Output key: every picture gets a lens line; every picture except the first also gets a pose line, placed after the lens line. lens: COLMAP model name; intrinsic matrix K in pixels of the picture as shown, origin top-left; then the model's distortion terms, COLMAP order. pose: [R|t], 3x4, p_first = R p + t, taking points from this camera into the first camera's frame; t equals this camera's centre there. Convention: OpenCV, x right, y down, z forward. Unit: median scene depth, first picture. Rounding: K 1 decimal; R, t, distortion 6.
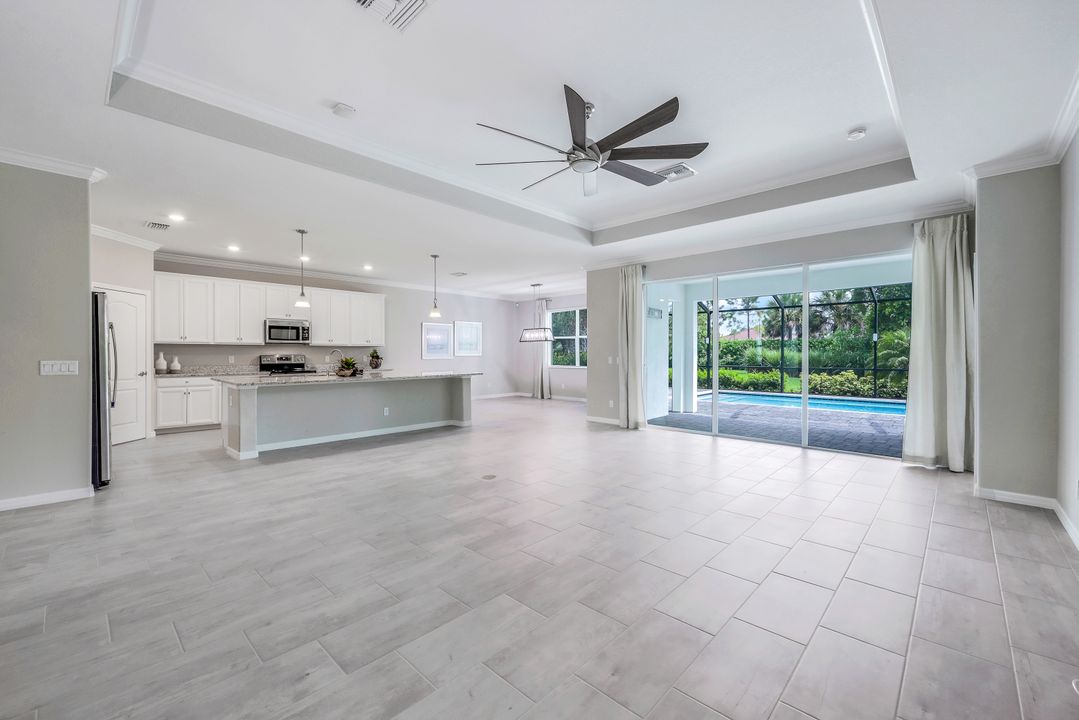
lens RADIAL K [[447.4, 0, 532.7], [0, 447.4, 354.7], [0, 0, 1]] dist [0.001011, -0.000109]
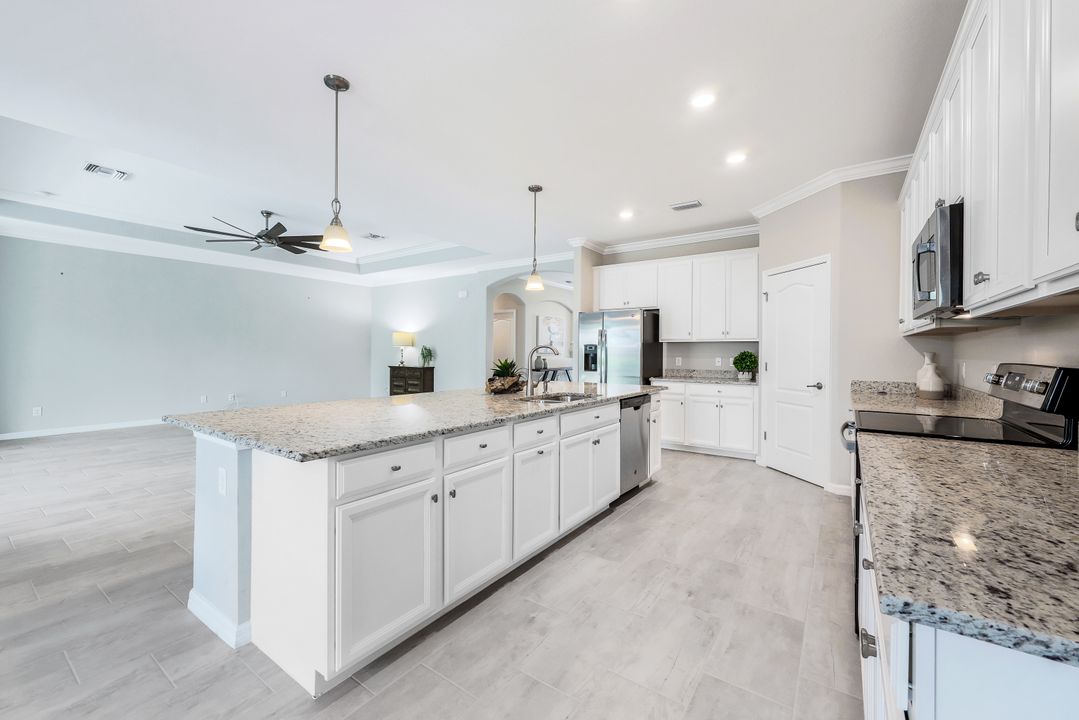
lens RADIAL K [[431.7, 0, 533.6], [0, 431.7, 351.9], [0, 0, 1]] dist [-0.002608, -0.000108]
pose [[-0.989231, -0.007536, -0.146166, -0.311817], [-0.008219, 0.999958, 0.004068, -0.004863], [0.146129, 0.005225, -0.989252, 1.297807]]
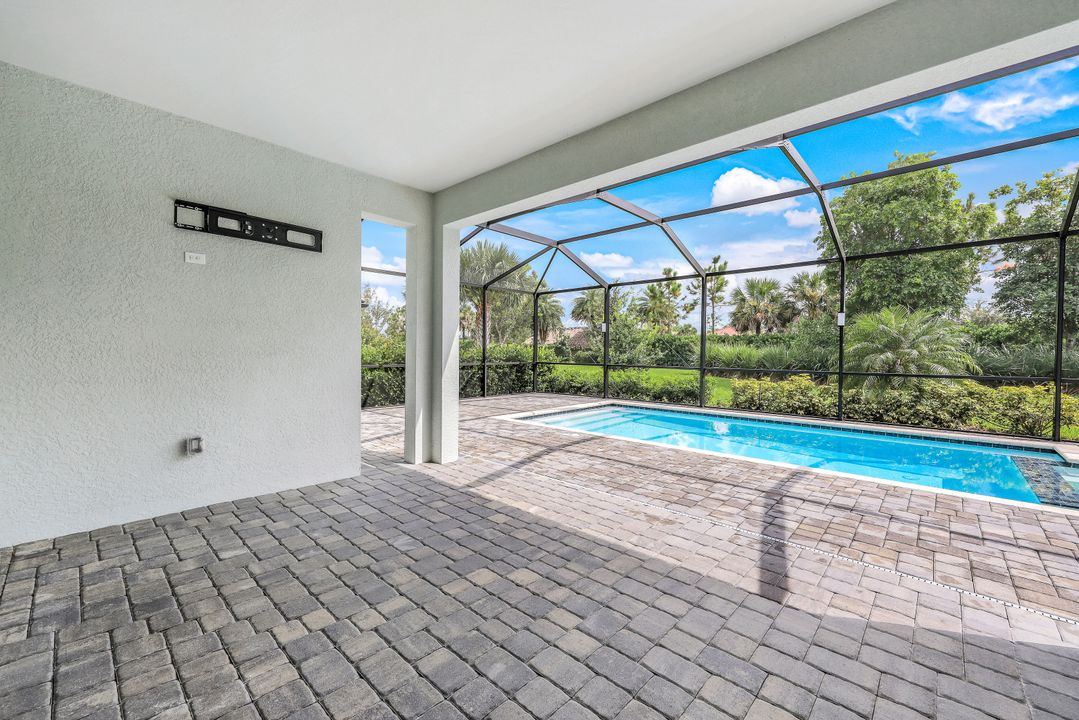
lens RADIAL K [[432.1, 0, 521.1], [0, 432.1, 352.9], [0, 0, 1]] dist [0.002130, 0.000217]
pose [[0.999750, 0.006185, -0.021484, 0.609827], [-0.006217, 0.999980, -0.001398, 0.015353], [0.021475, 0.001531, 0.999768, 0.714658]]
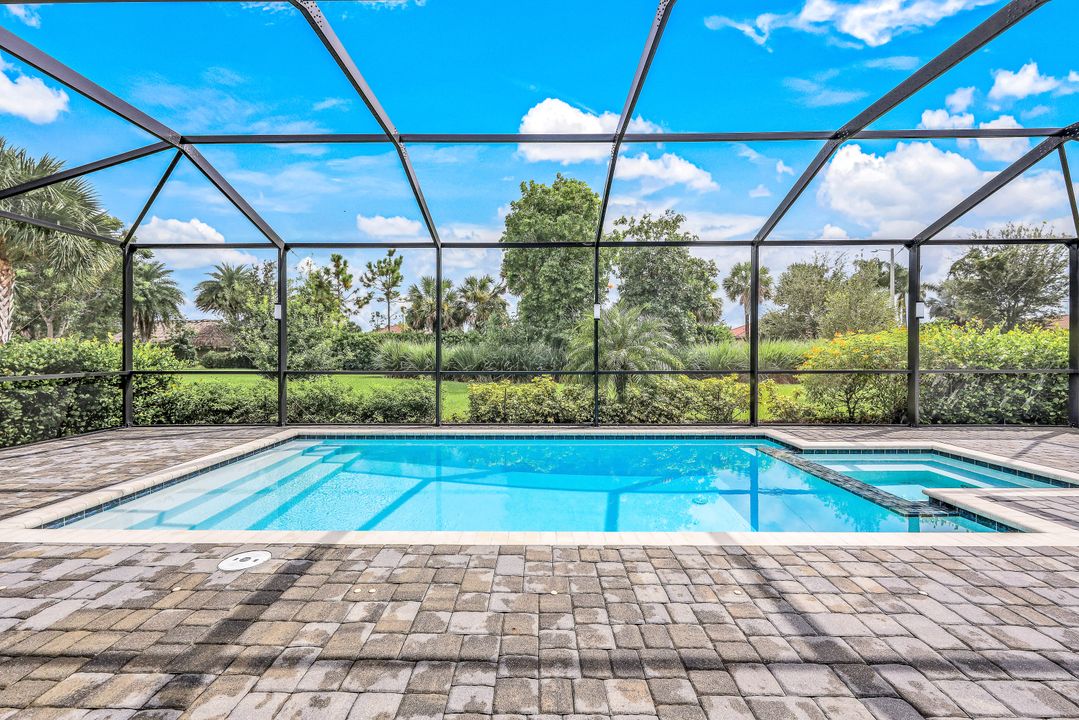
lens RADIAL K [[440.5, 0, 534.0], [0, 440.5, 353.7], [0, 0, 1]] dist [-0.001977, -0.000223]
pose [[0.730099, -0.005729, 0.683317, 0.622588], [0.006606, 0.999977, 0.001326, 0.015622], [-0.683309, 0.003546, 0.730120, 1.176308]]
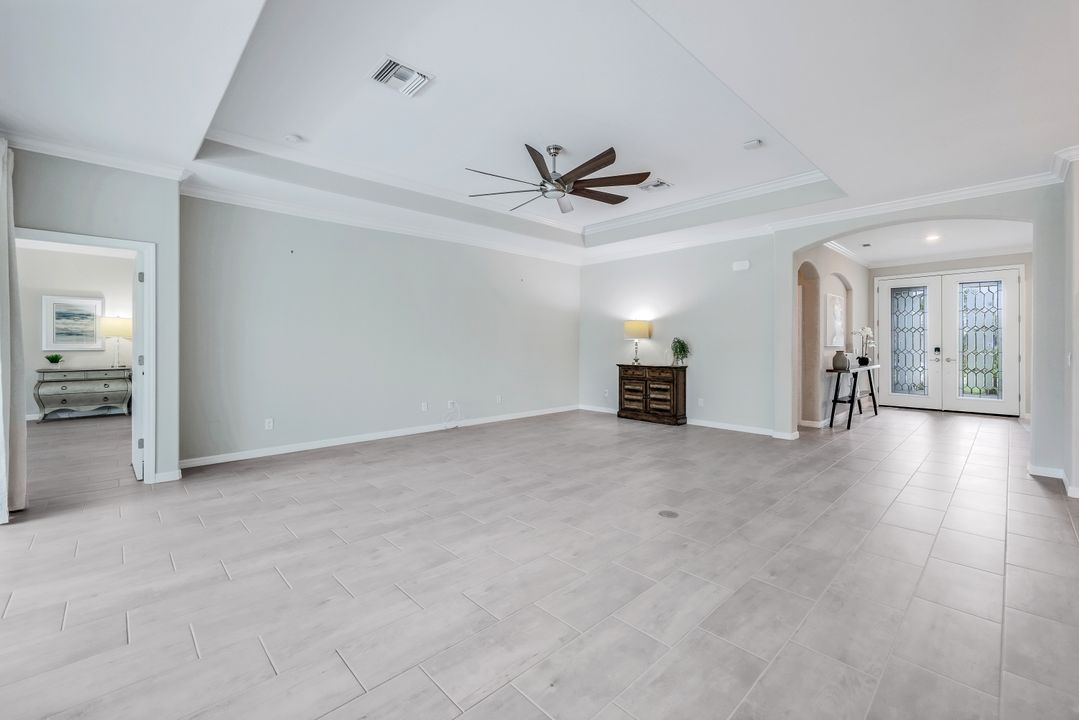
lens RADIAL K [[447.2, 0, 532.4], [0, 447.2, 344.9], [0, 0, 1]] dist [-0.000764, -0.000480]
pose [[-0.998502, -0.000887, 0.054706, 0.050496], [-0.000675, 0.999992, 0.003890, -0.003238], [-0.054709, 0.003847, -0.998495, 1.021676]]
